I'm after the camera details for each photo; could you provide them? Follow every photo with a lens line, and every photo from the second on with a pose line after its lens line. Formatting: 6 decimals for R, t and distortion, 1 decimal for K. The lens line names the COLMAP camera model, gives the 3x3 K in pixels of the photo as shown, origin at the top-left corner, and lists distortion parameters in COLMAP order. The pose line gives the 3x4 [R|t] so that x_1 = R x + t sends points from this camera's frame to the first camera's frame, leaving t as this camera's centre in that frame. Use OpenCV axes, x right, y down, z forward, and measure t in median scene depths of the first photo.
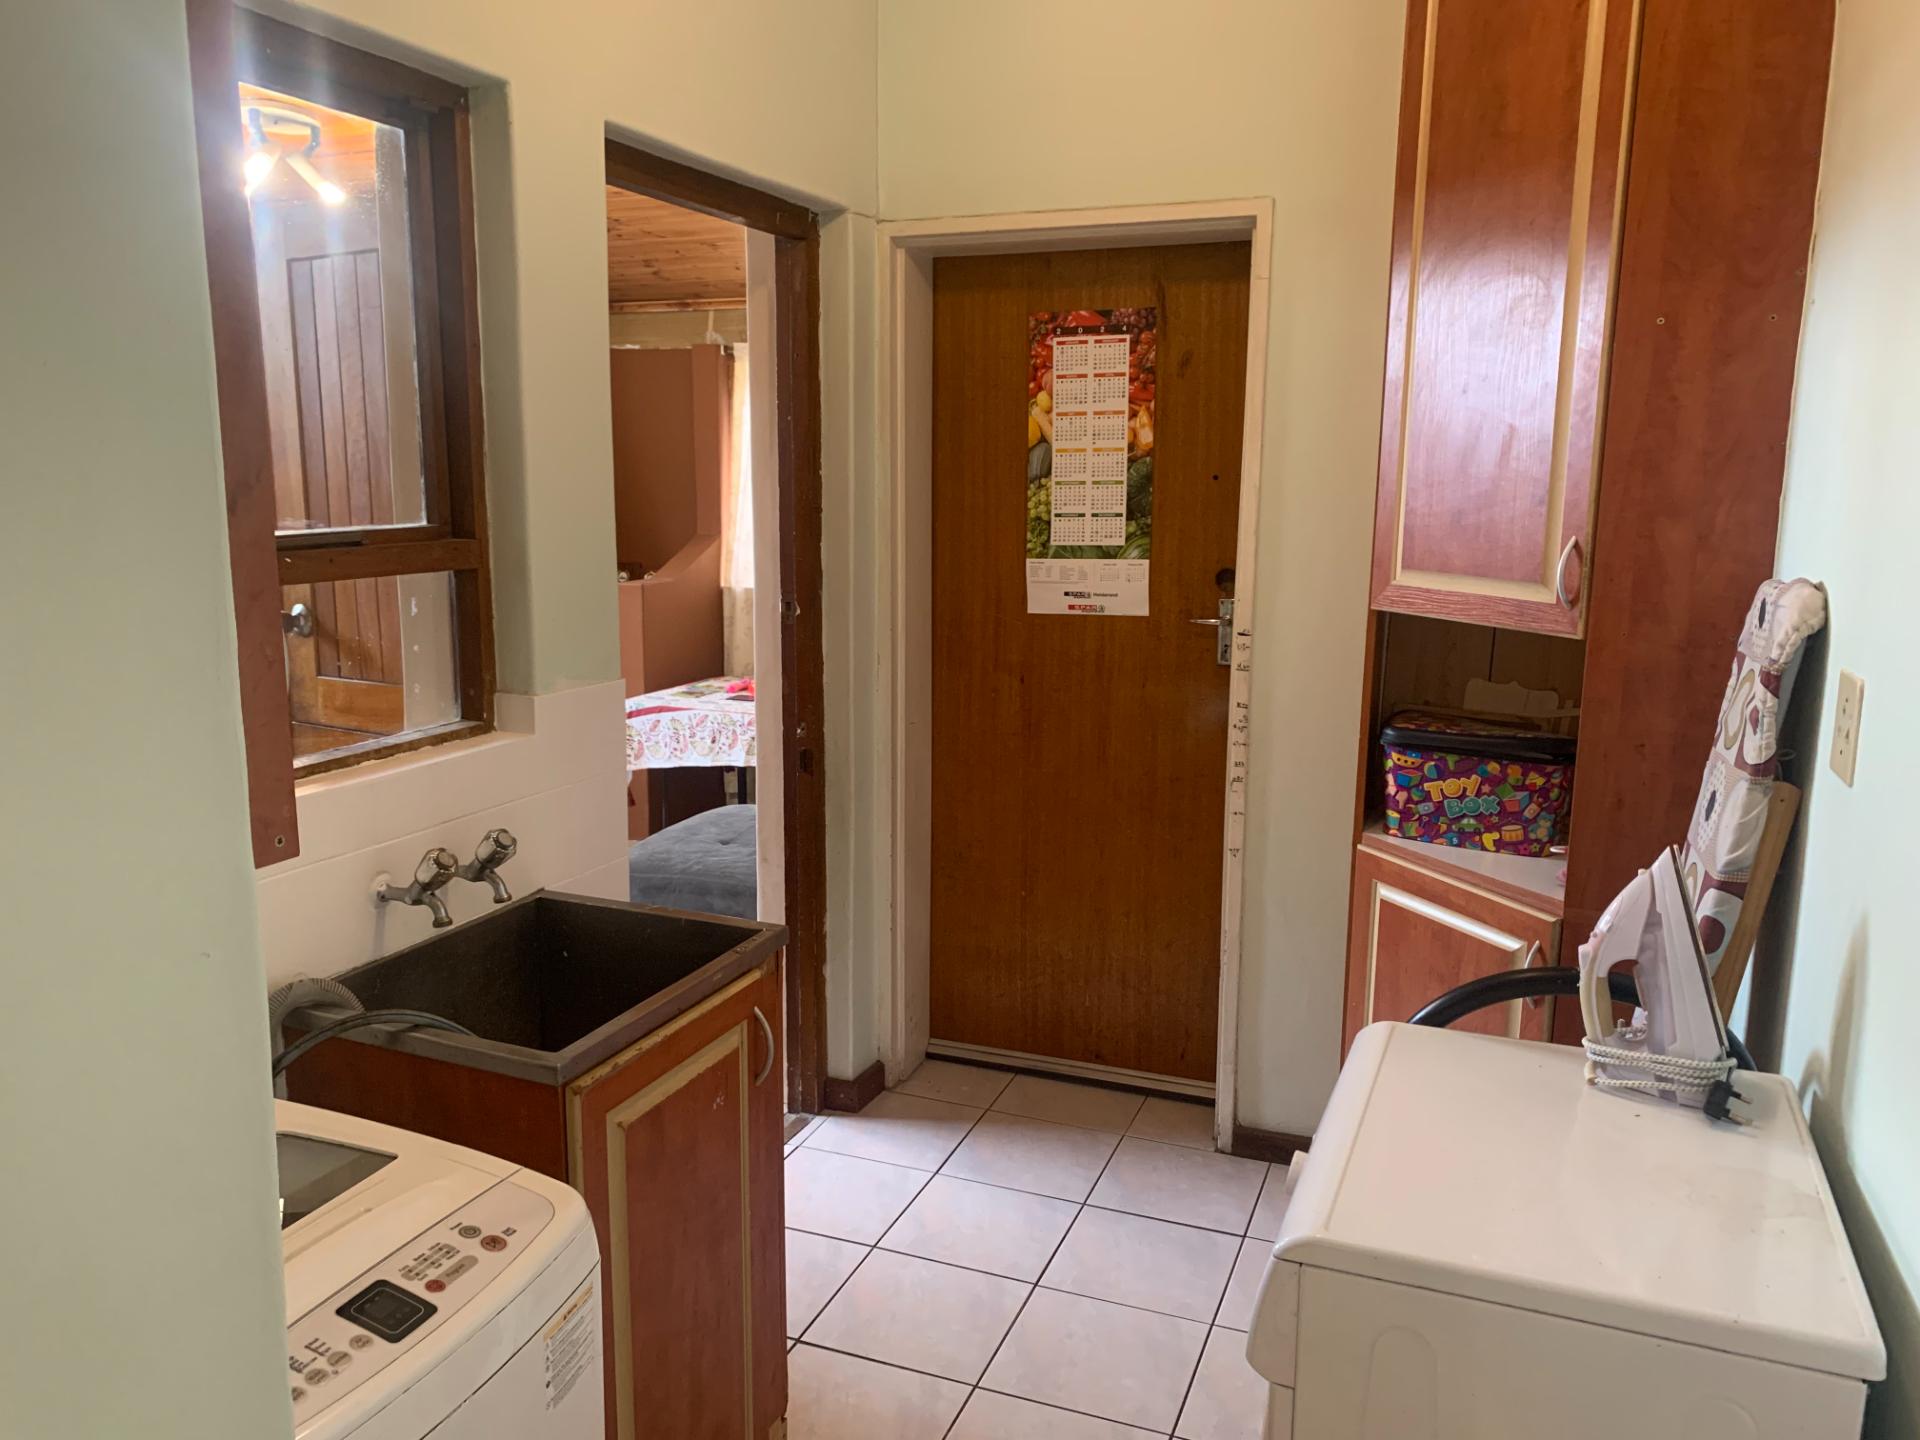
lens RADIAL K [[1473.7, 0, 956.7], [0, 1473.7, 736.9], [0, 0, 1]] dist [0.037379, -0.034487]
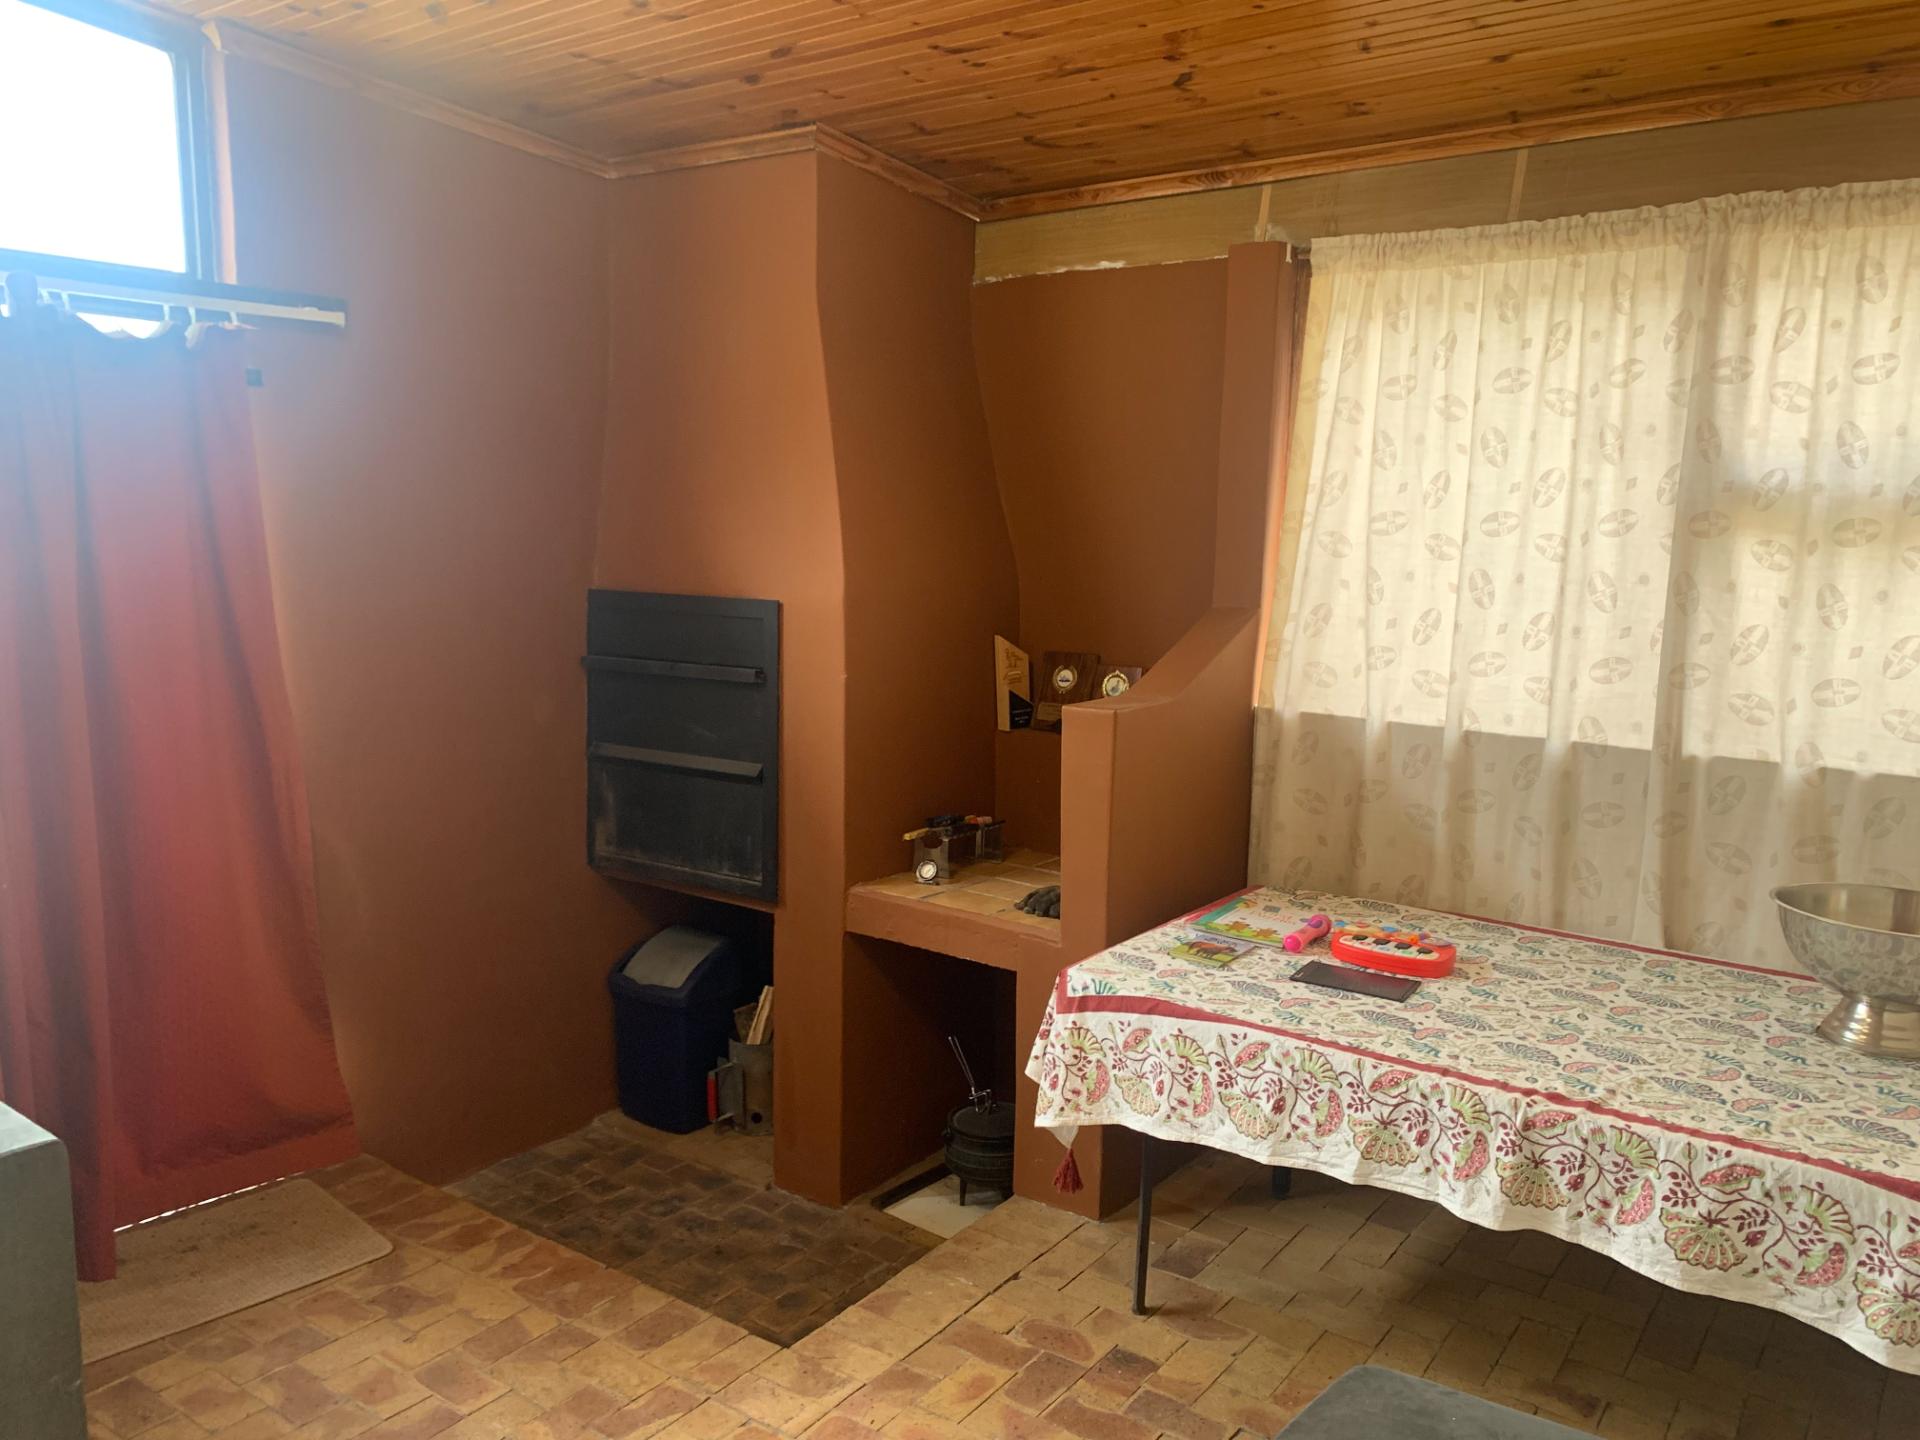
lens RADIAL K [[1473.7, 0, 957.0], [0, 1473.7, 719.4], [0, 0, 1]] dist [0.037379, -0.034487]
pose [[0.964142, 0.051266, -0.260386, -0.135977], [-0.061786, 0.997564, -0.032371, -0.081078], [0.258093, 0.047299, 0.964962, 0.512560]]
